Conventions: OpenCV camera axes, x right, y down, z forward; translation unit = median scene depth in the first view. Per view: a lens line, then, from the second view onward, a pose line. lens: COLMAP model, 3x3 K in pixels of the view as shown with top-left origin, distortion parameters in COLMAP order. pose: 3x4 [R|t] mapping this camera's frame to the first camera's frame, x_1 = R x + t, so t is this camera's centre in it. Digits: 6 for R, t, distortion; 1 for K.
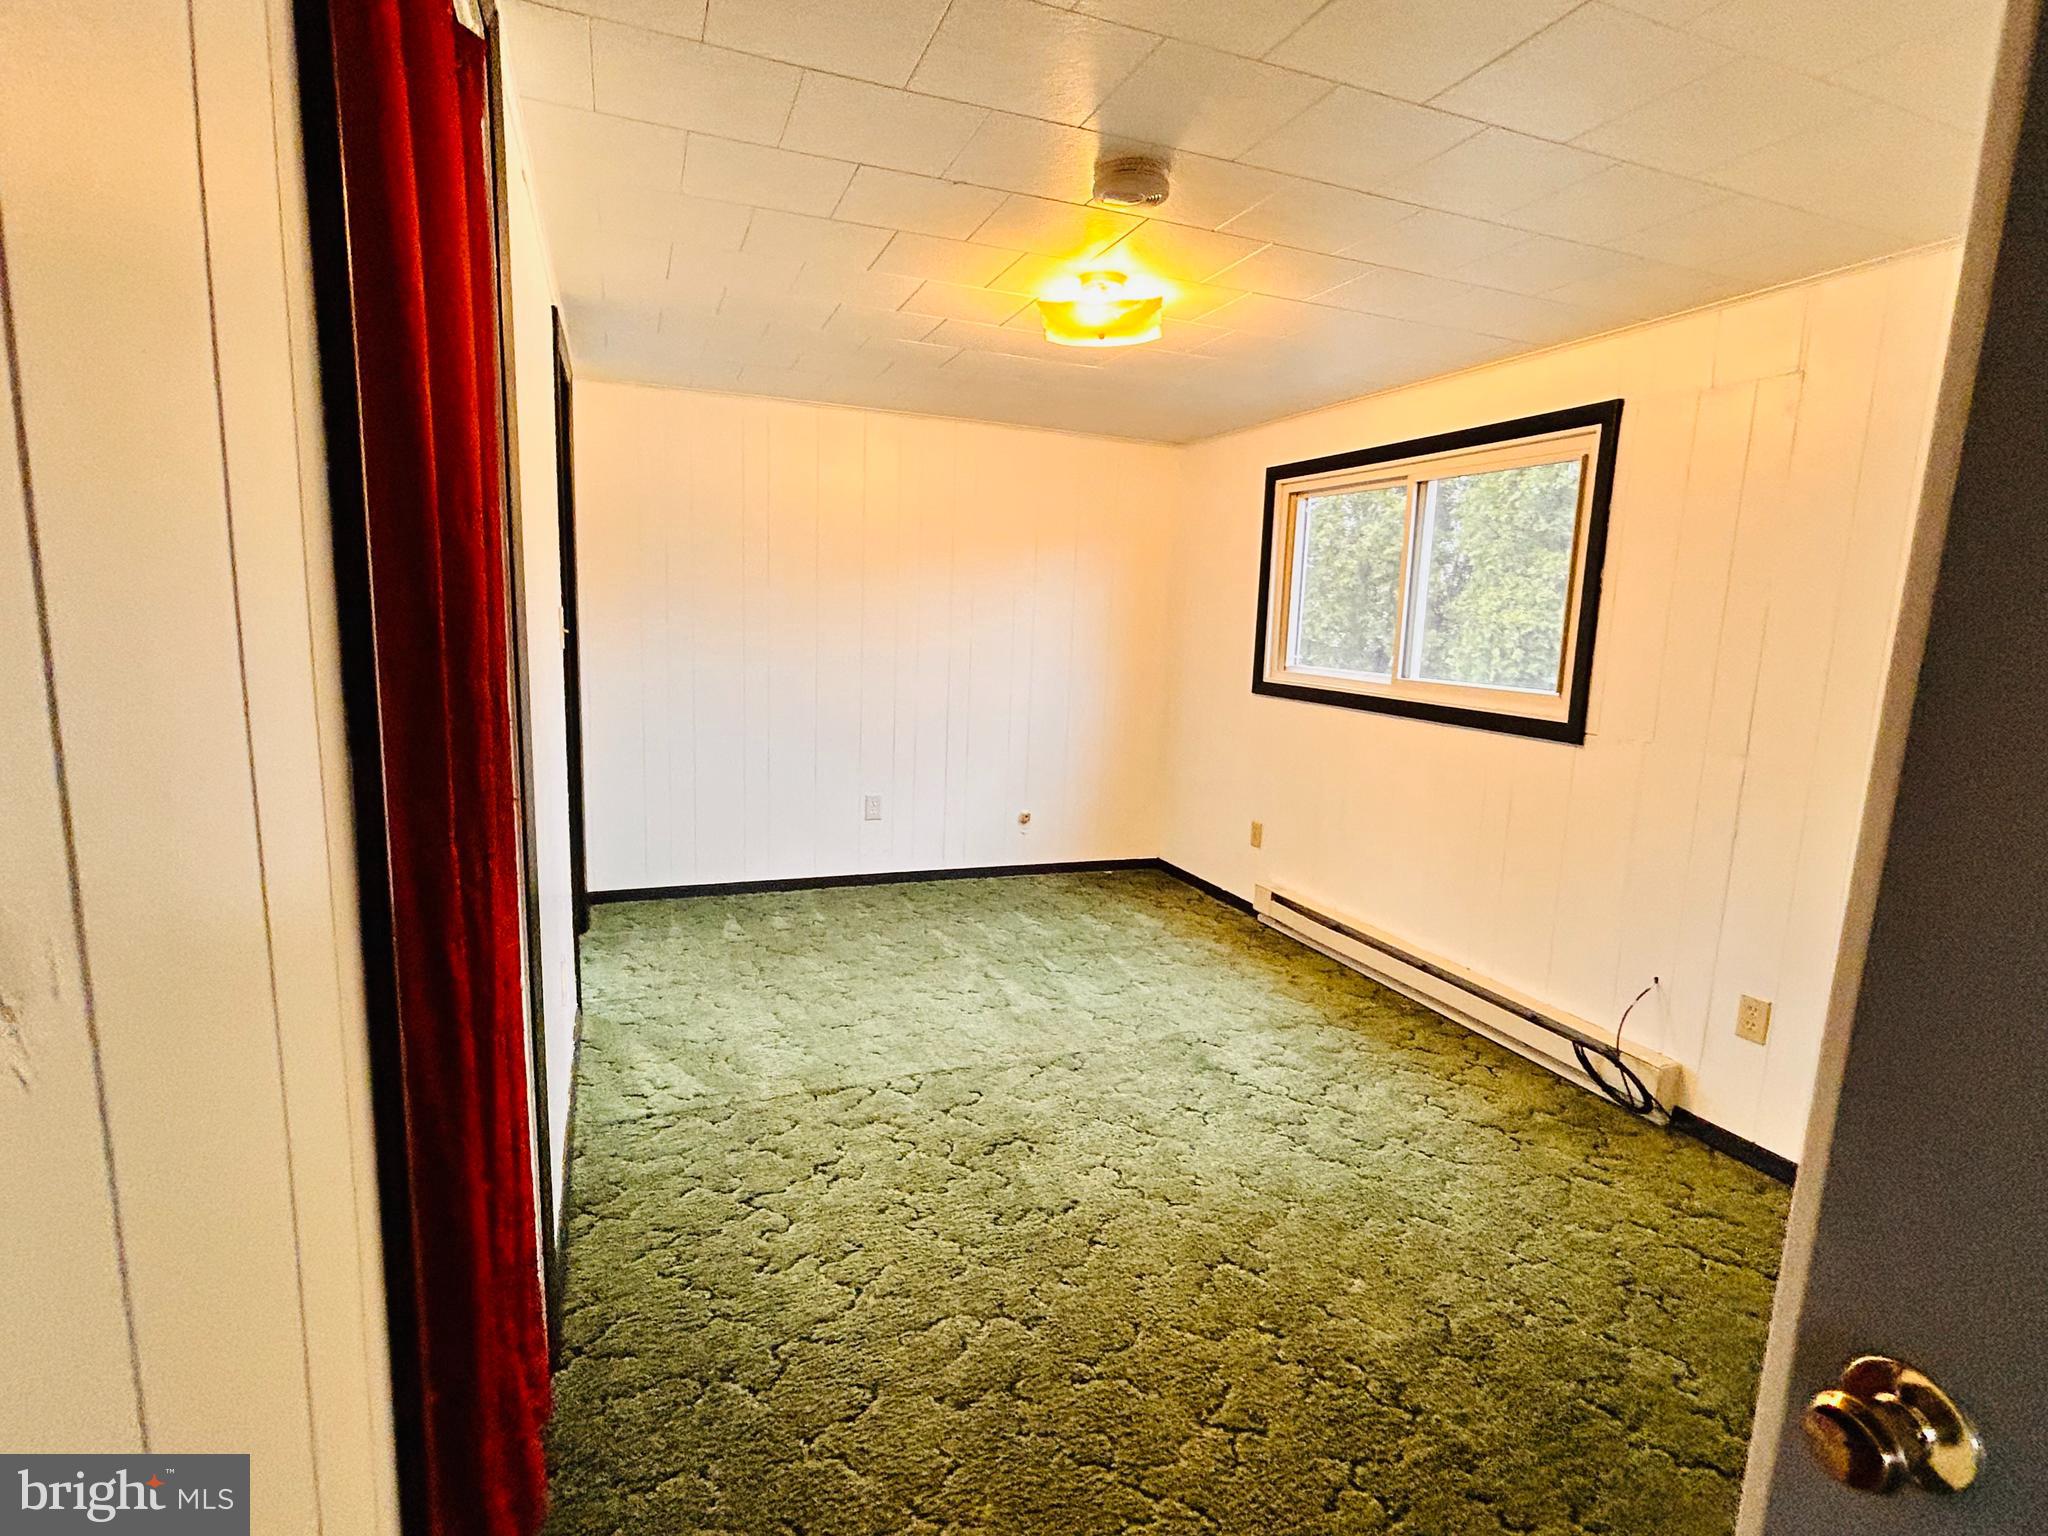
lens RADIAL K [[992.2, 0, 1017.5], [0, 992.2, 764.1], [0, 0, 1]] dist [-0.003288, -0.000702]
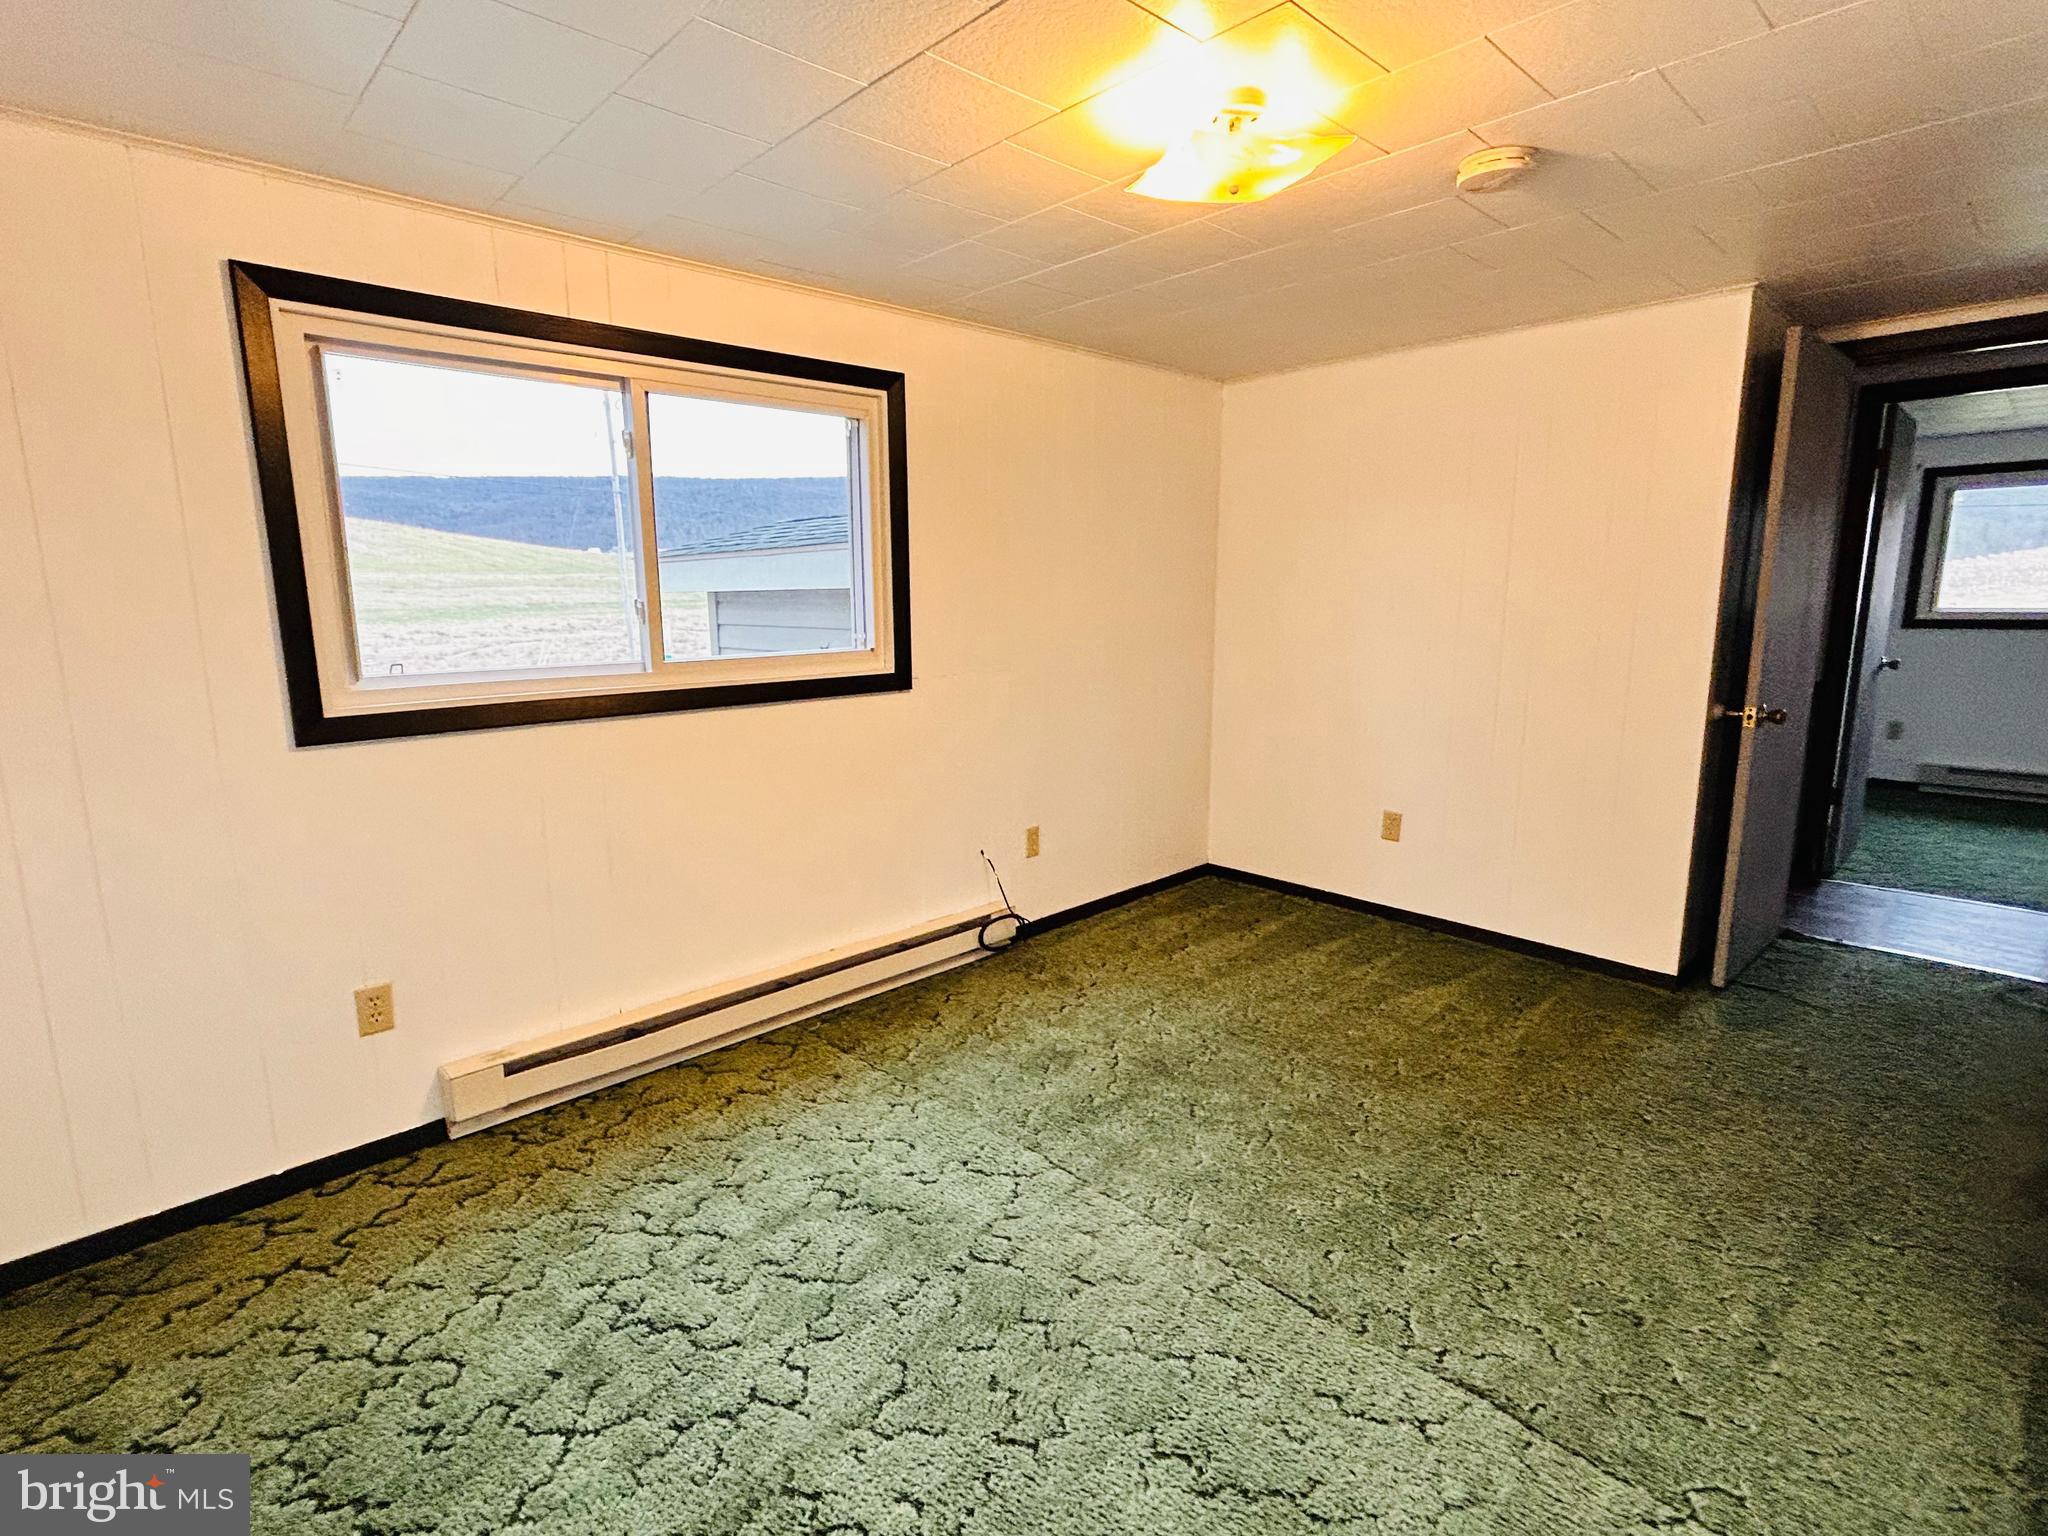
lens RADIAL K [[992.2, 0, 1024.4], [0, 992.2, 770.0], [0, 0, 1]] dist [-0.003288, -0.000702]
pose [[-0.374124, -0.196646, 0.906290, -0.448956], [0.142963, 0.953349, 0.265872, -0.187717], [-0.916293, 0.229035, -0.328557, 1.135856]]
